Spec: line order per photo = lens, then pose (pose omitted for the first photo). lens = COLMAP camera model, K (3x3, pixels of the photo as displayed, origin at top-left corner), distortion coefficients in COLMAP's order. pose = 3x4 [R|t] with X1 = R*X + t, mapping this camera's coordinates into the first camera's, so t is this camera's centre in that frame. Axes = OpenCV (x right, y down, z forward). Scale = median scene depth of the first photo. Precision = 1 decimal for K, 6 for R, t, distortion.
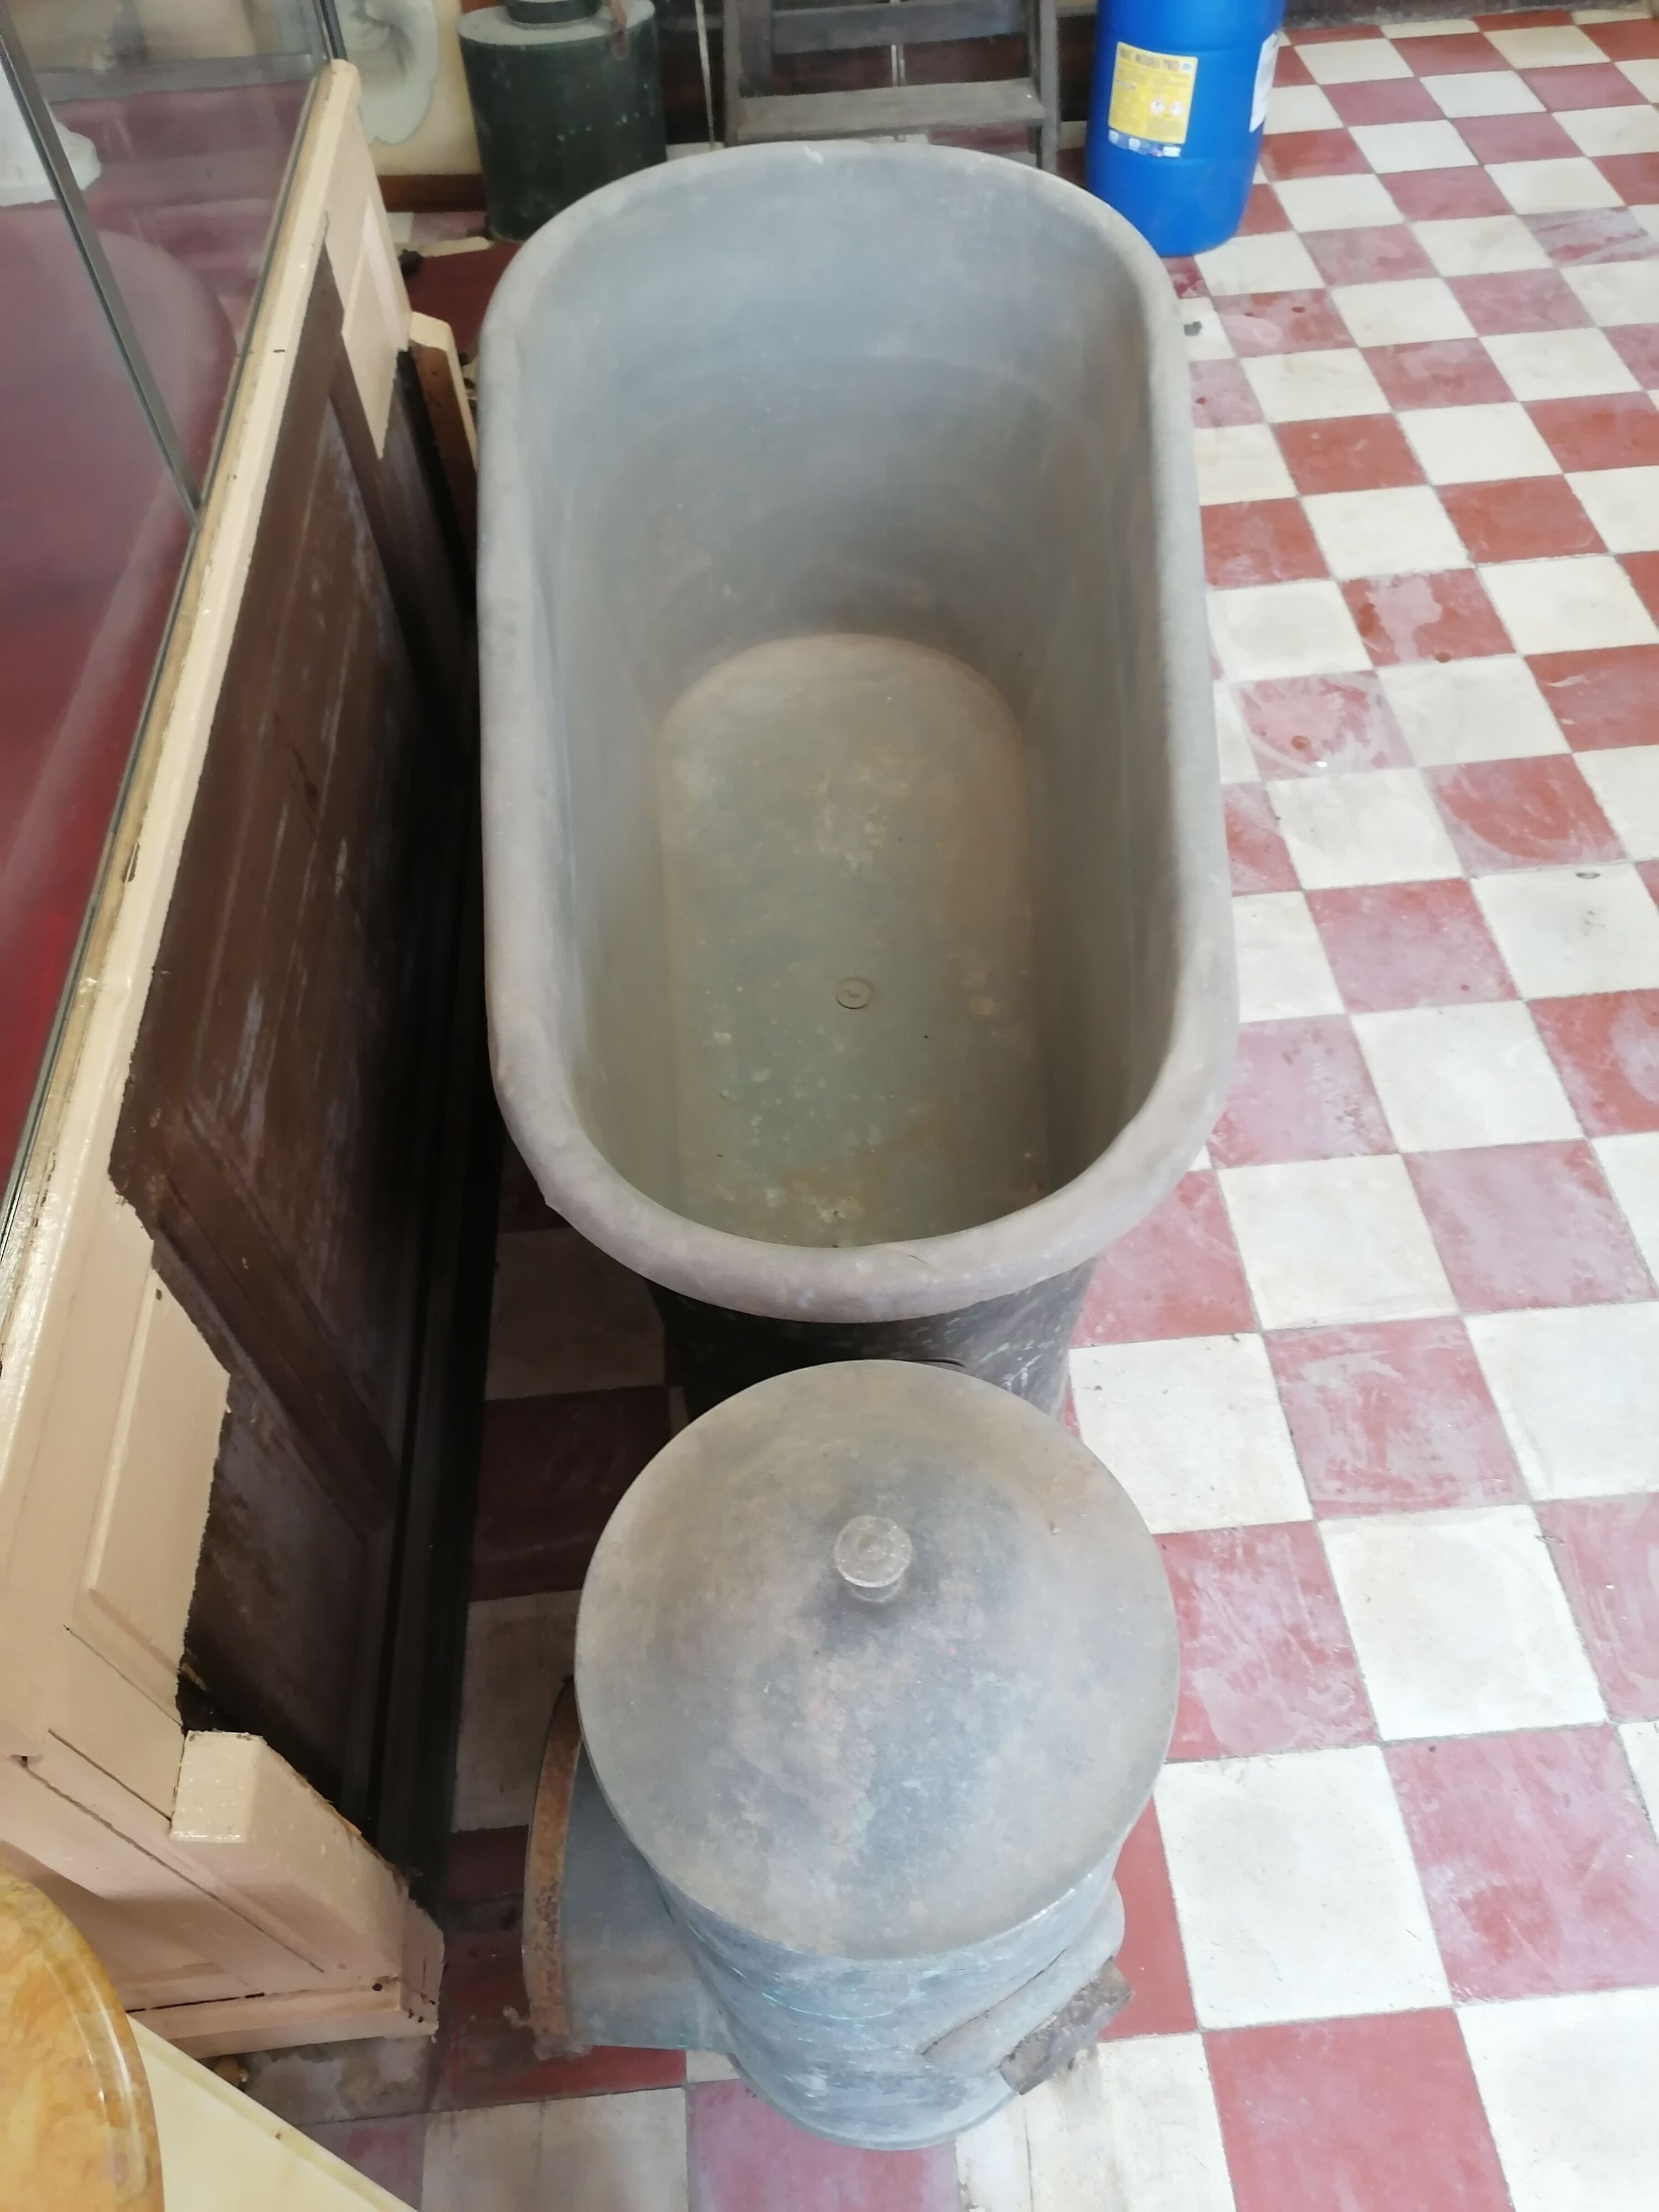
lens RADIAL K [[1647.7, 0, 823.2], [0, 1647.7, 1109.0], [0, 0, 1]] dist [0.118484, -0.154654]
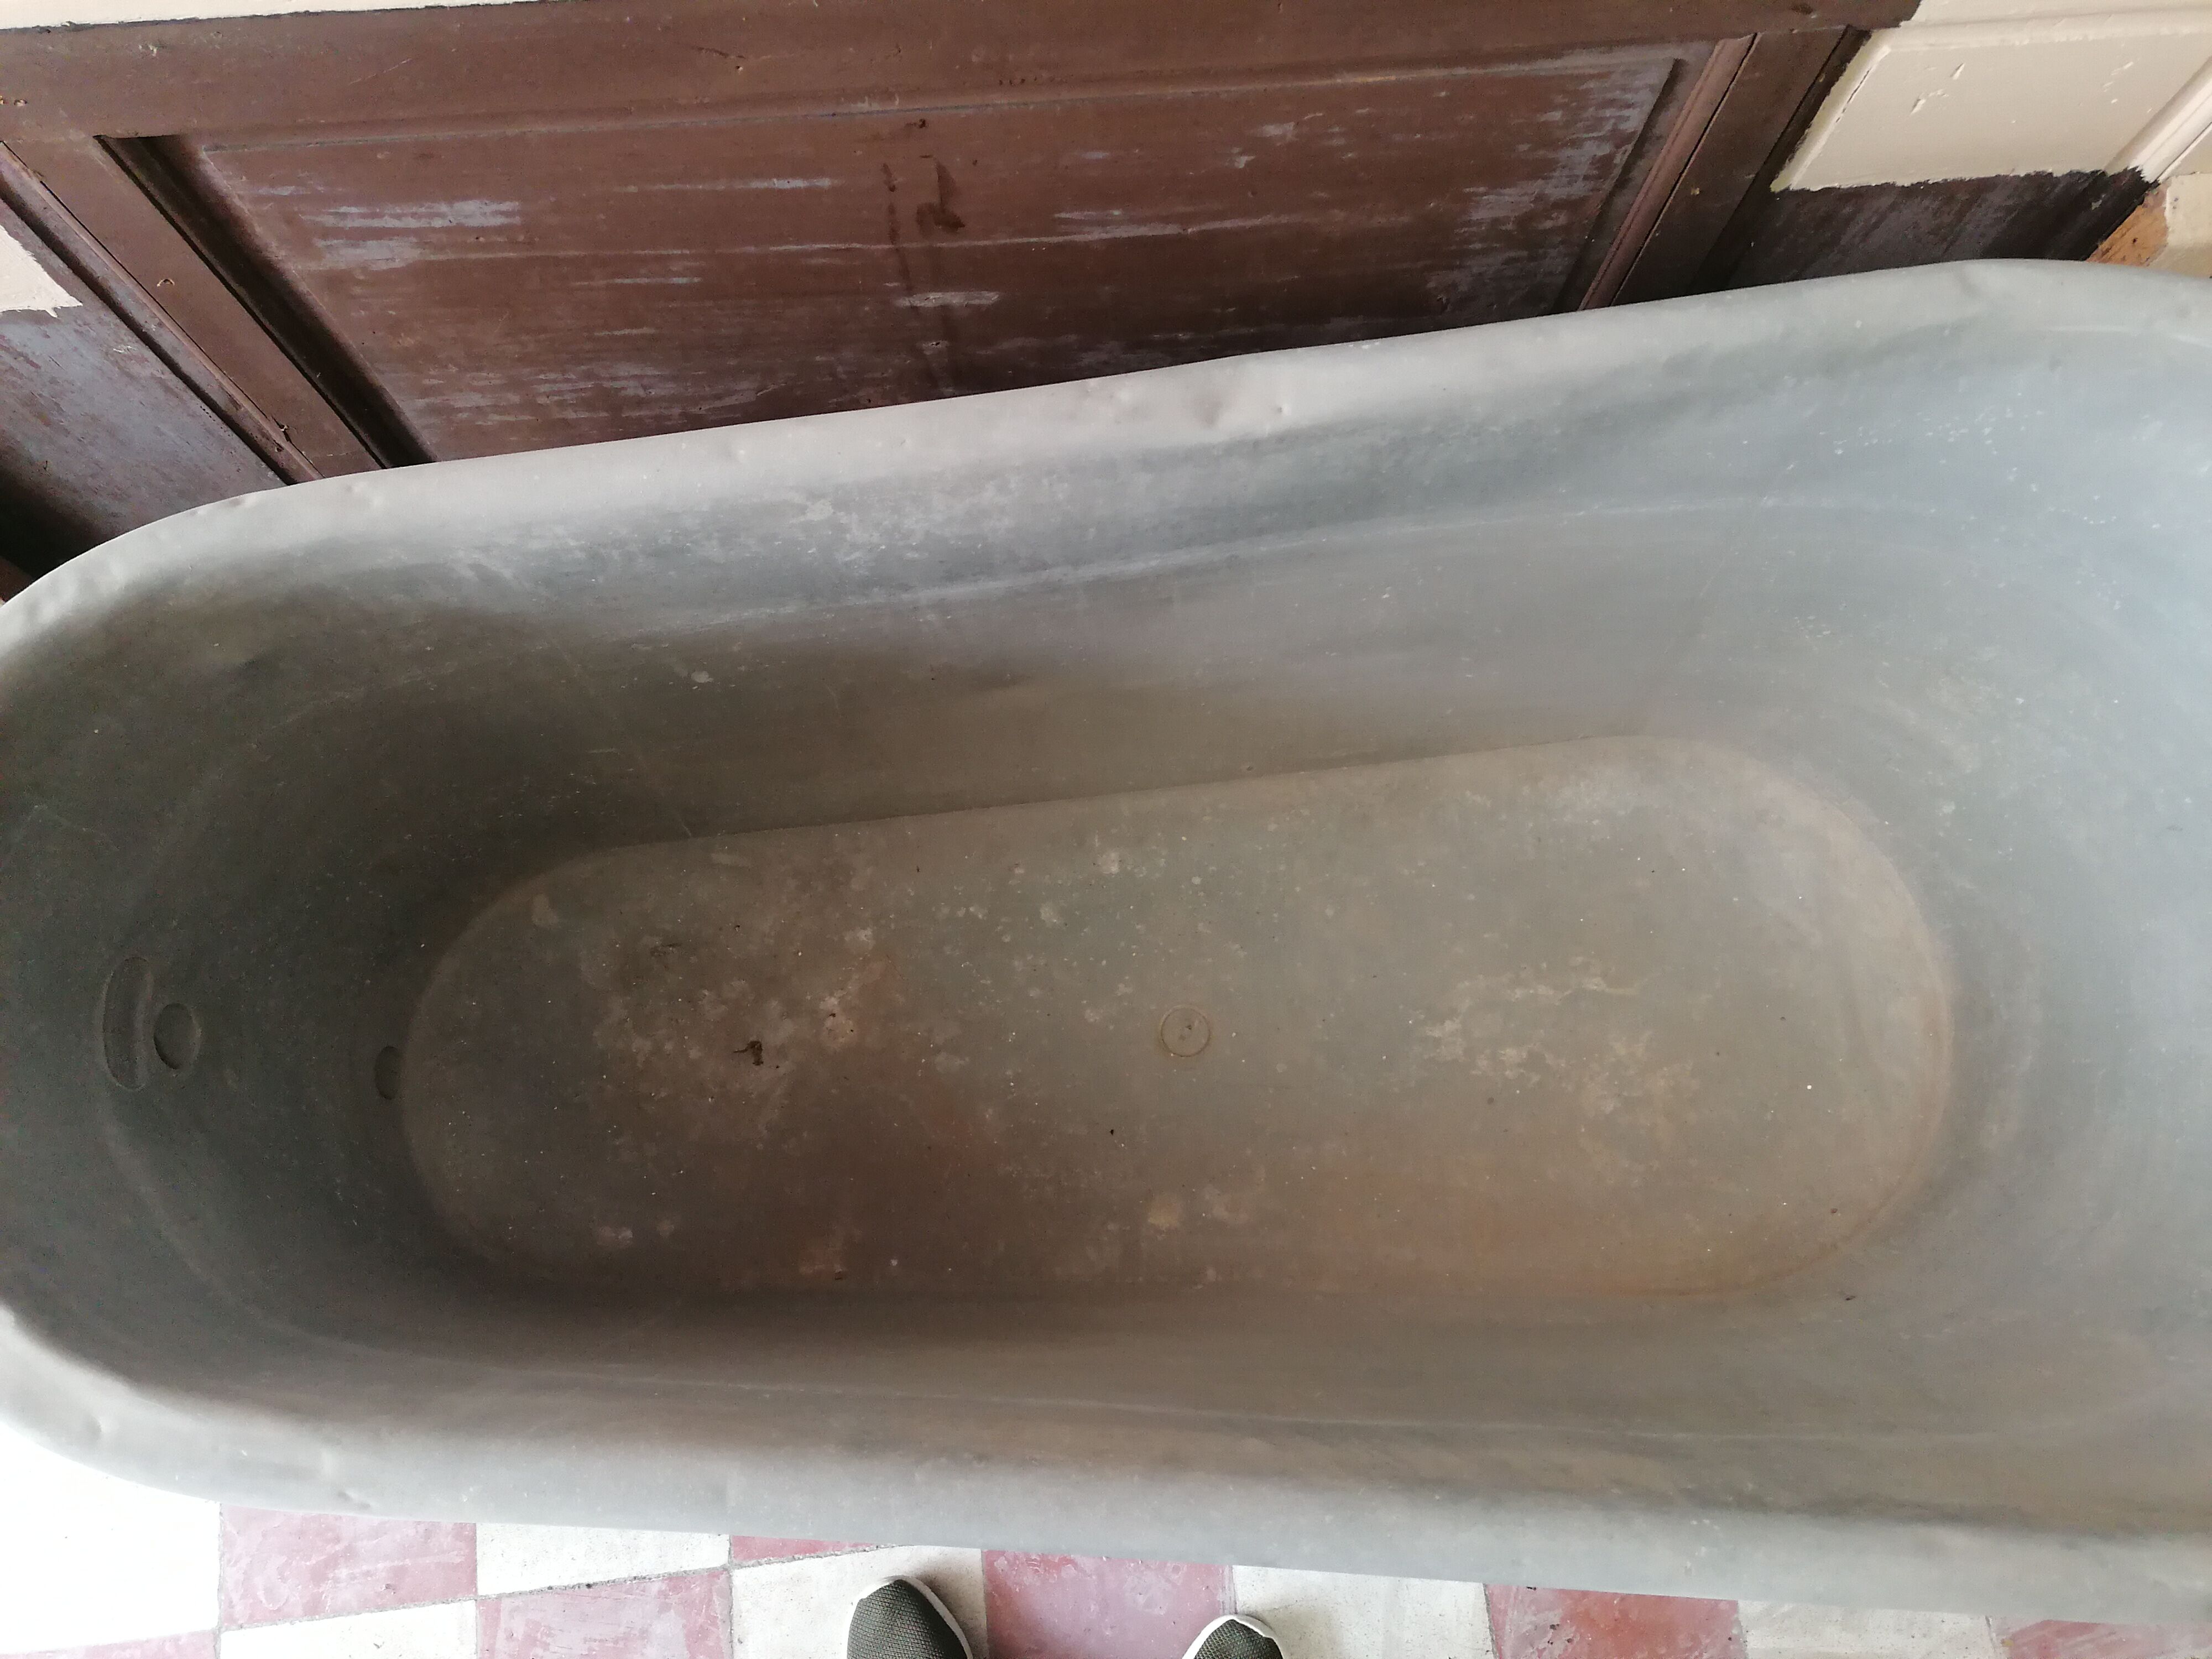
lens RADIAL K [[1644.2, 0, 1102.8], [0, 1644.2, 828.5], [0, 0, 1]] dist [0.112536, -0.140817]
pose [[0.021899, 0.978519, -0.204988, 0.082069], [-0.808058, 0.138058, 0.572697, -0.490601], [0.588695, 0.153101, 0.793724, 0.394381]]
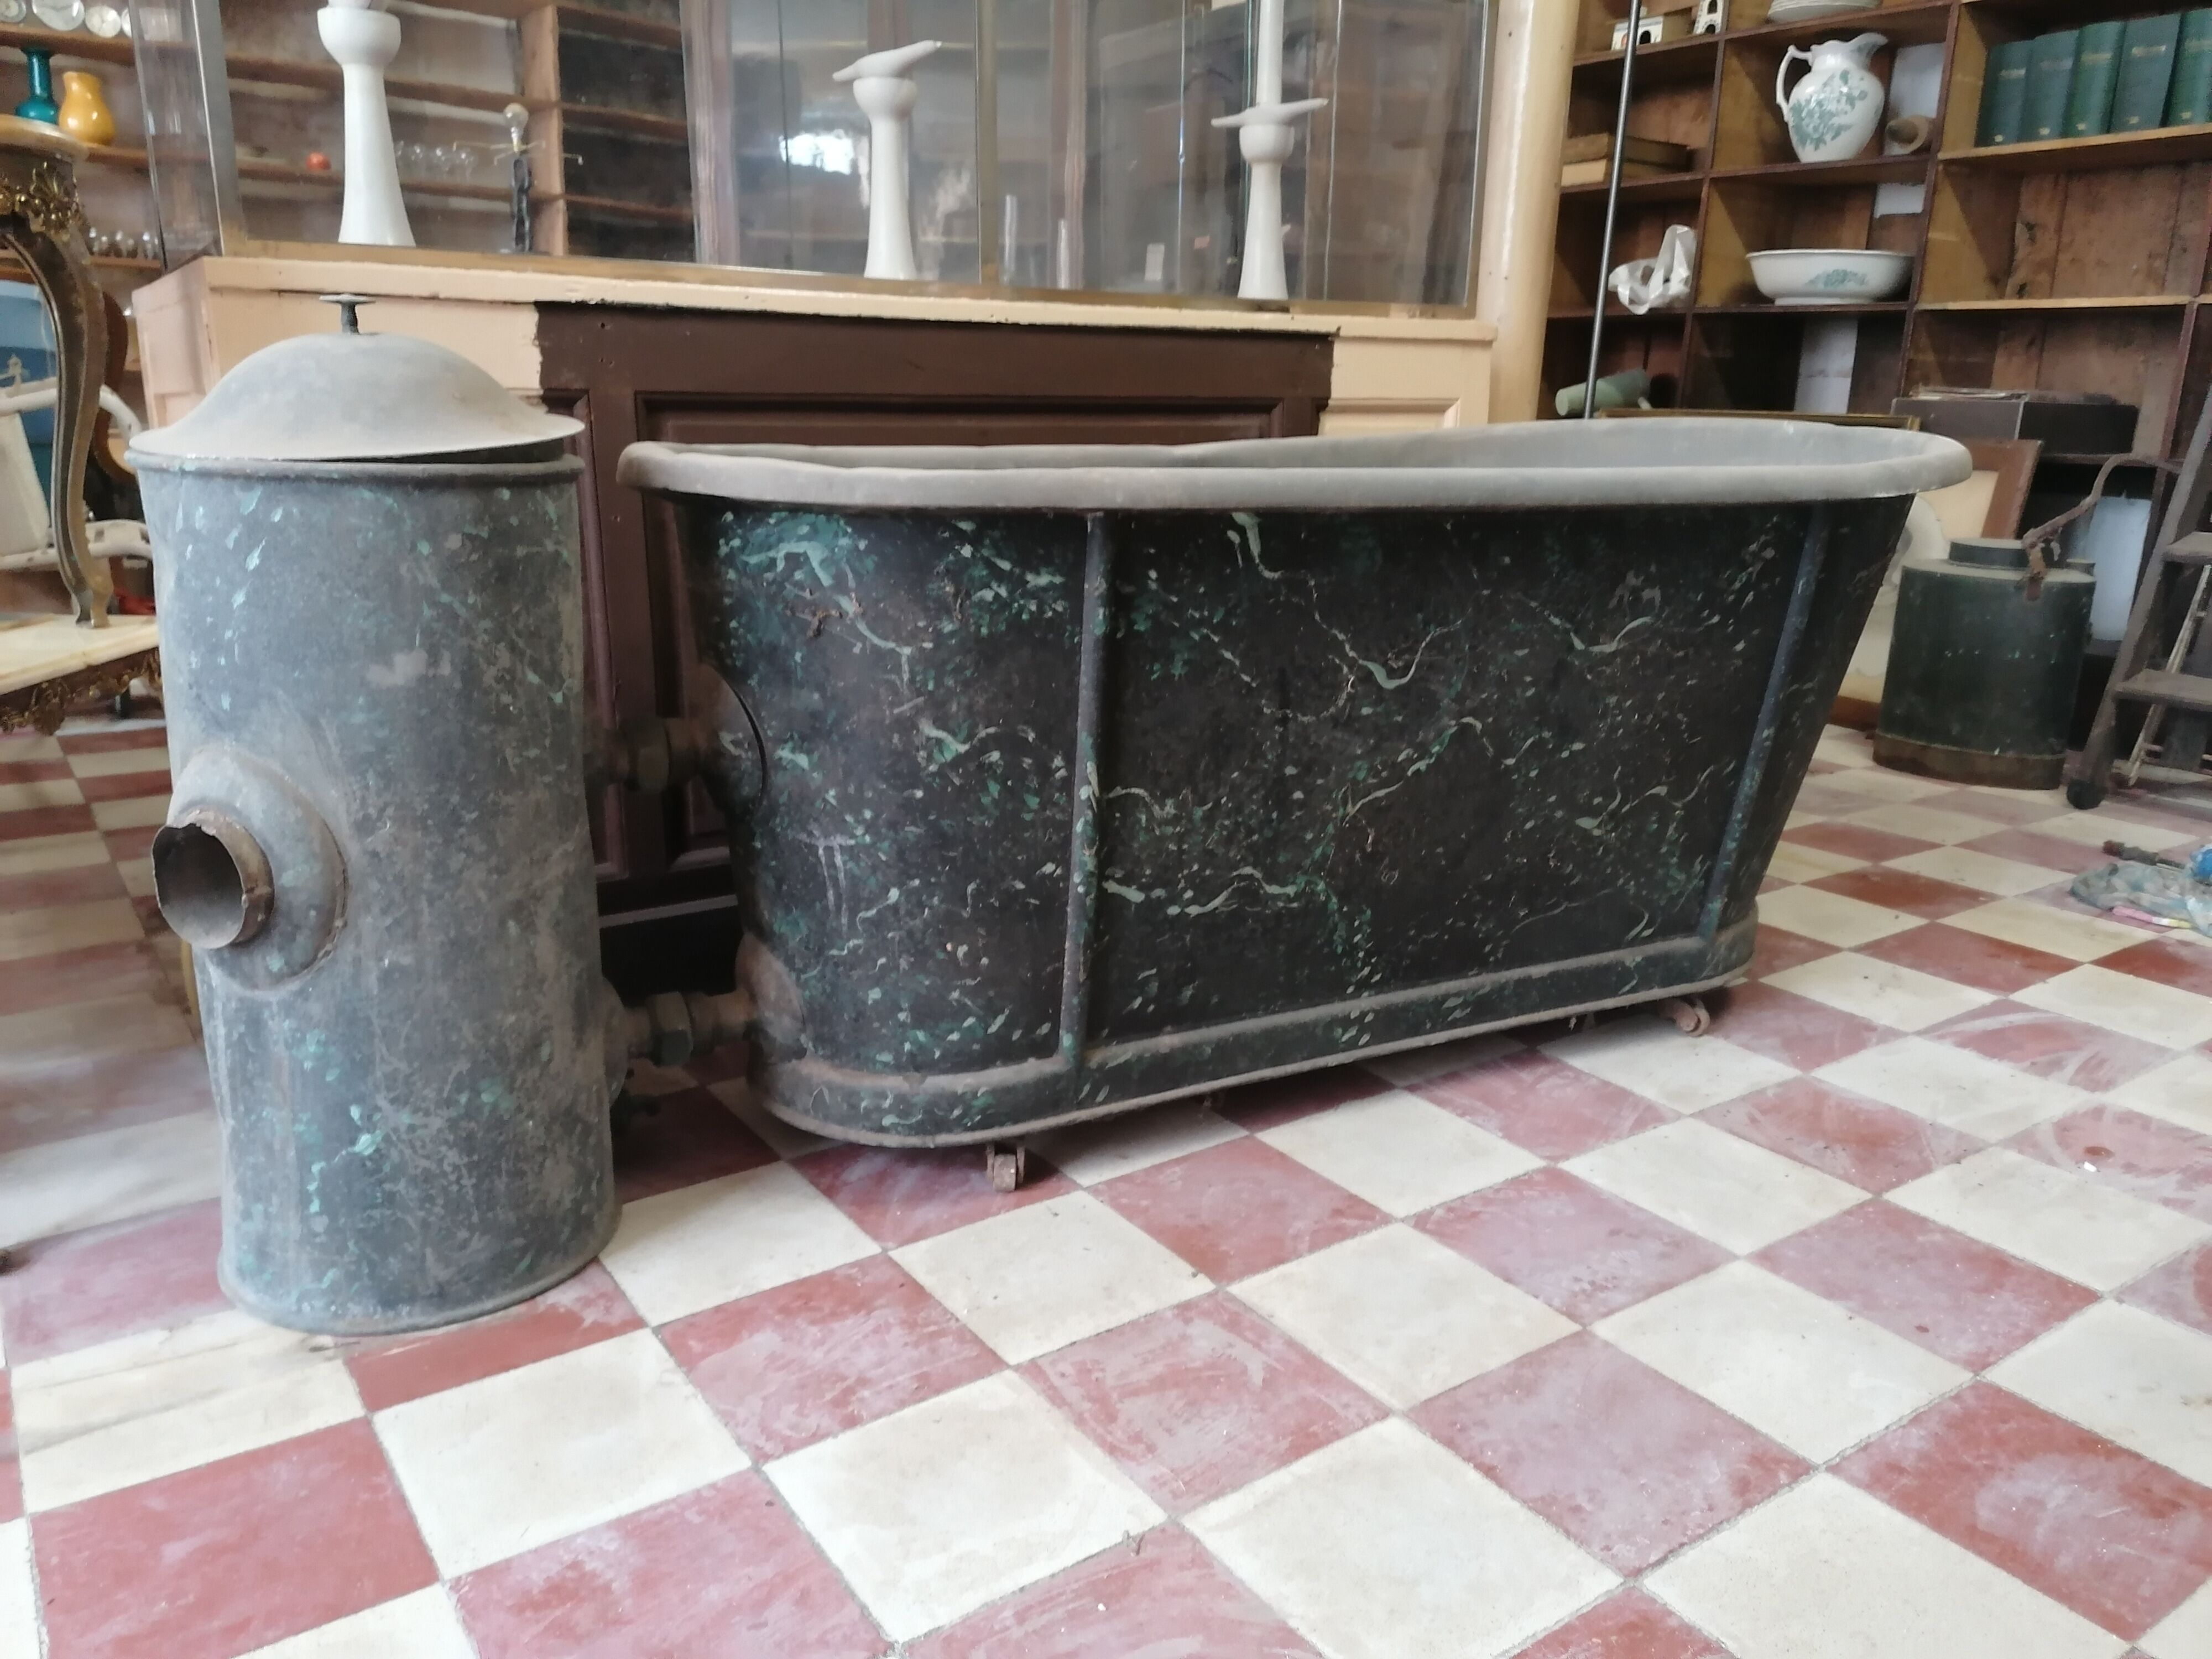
lens RADIAL K [[1647.7, 0, 1102.4], [0, 1647.7, 827.4], [0, 0, 1]] dist [0.118484, -0.154654]
pose [[0.499190, 0.268910, -0.823709, 0.793605], [-0.709763, 0.672195, -0.210690, 0.184675], [0.497036, 0.689813, 0.526415, 0.375588]]
